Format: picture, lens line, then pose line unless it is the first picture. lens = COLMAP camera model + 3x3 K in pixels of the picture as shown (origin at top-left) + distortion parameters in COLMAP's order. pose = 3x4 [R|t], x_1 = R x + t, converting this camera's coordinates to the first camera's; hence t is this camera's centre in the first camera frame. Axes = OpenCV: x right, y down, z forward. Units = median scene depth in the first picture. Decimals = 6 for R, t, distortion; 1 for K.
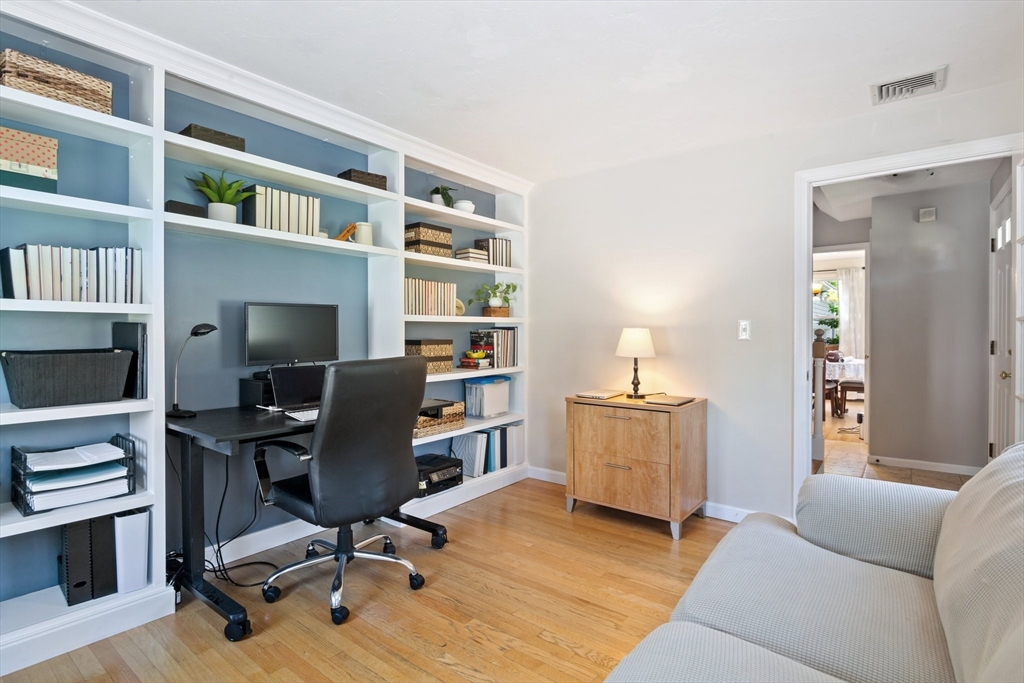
lens RADIAL K [[506.7, 0, 509.4], [0, 506.7, 335.9], [0, 0, 1]] dist [-0.011233, -0.003650]
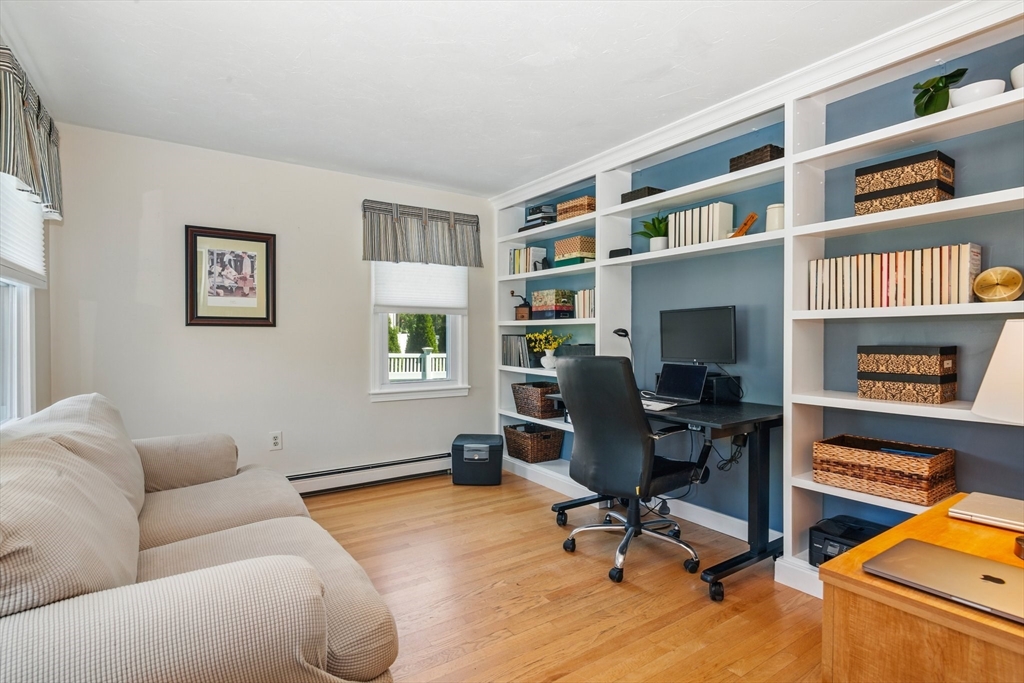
lens RADIAL K [[506.7, 0, 509.7], [0, 506.7, 343.4], [0, 0, 1]] dist [-0.011233, -0.003650]
pose [[-0.313276, 0.014787, -0.949547, 0.745852], [-0.005322, 0.999836, 0.017326, -0.005042], [0.949647, 0.010481, -0.313146, 0.961394]]
